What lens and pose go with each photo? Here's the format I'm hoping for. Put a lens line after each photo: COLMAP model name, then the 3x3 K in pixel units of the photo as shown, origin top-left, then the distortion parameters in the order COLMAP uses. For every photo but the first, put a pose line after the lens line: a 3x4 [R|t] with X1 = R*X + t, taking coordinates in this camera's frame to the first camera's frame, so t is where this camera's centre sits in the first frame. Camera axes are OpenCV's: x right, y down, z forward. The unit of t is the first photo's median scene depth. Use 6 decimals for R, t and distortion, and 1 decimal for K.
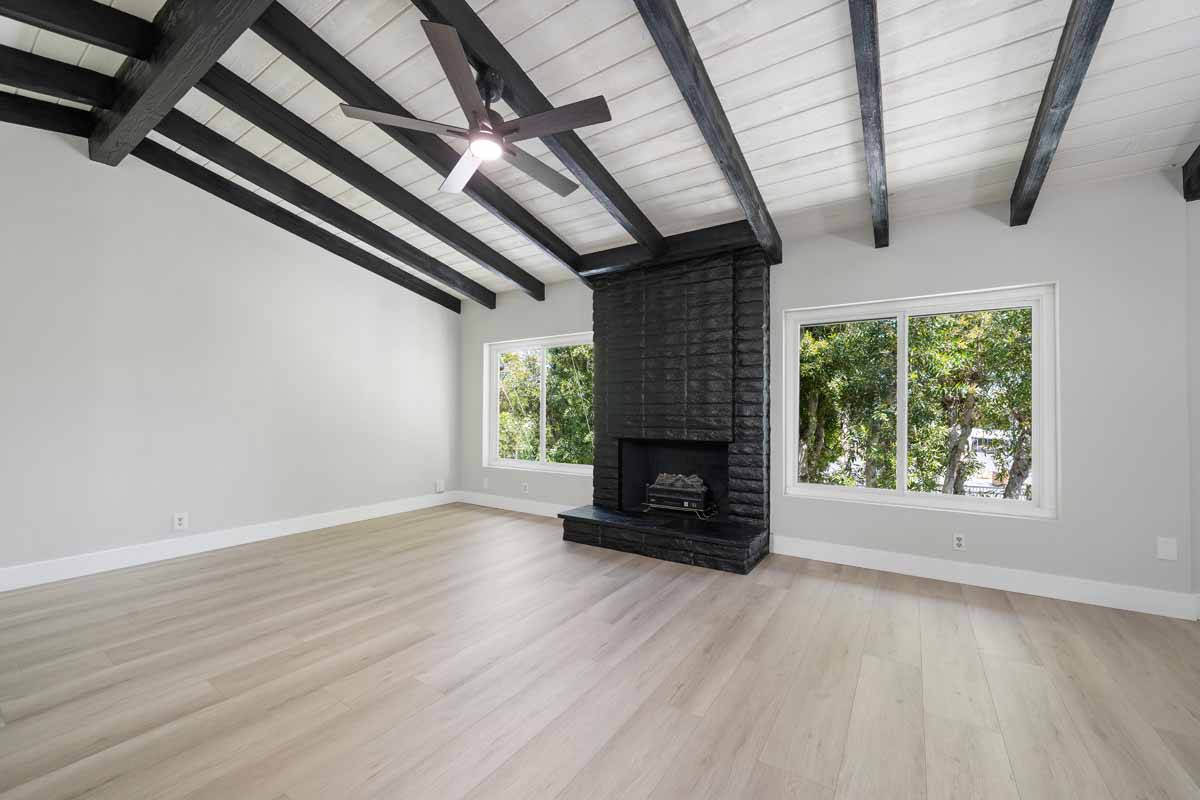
lens RADIAL K [[463.3, 0, 605.0], [0, 463.3, 405.6], [0, 0, 1]] dist [0.000422, -0.000025]
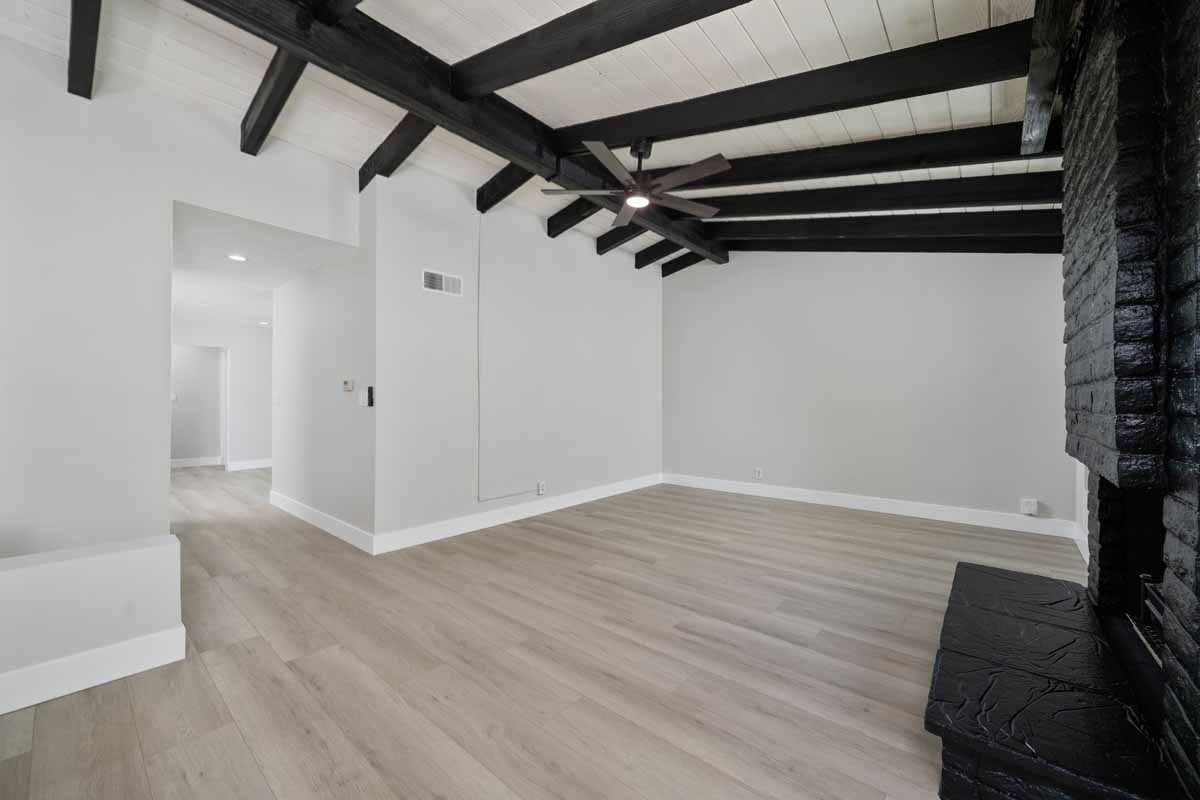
lens RADIAL K [[463.3, 0, 603.0], [0, 463.3, 401.9], [0, 0, 1]] dist [0.000422, -0.000025]
pose [[-0.124329, -0.005684, -0.992225, 0.932481], [0.009856, 0.999927, -0.006963, 0.024119], [0.992192, -0.010645, -0.124264, 0.953859]]
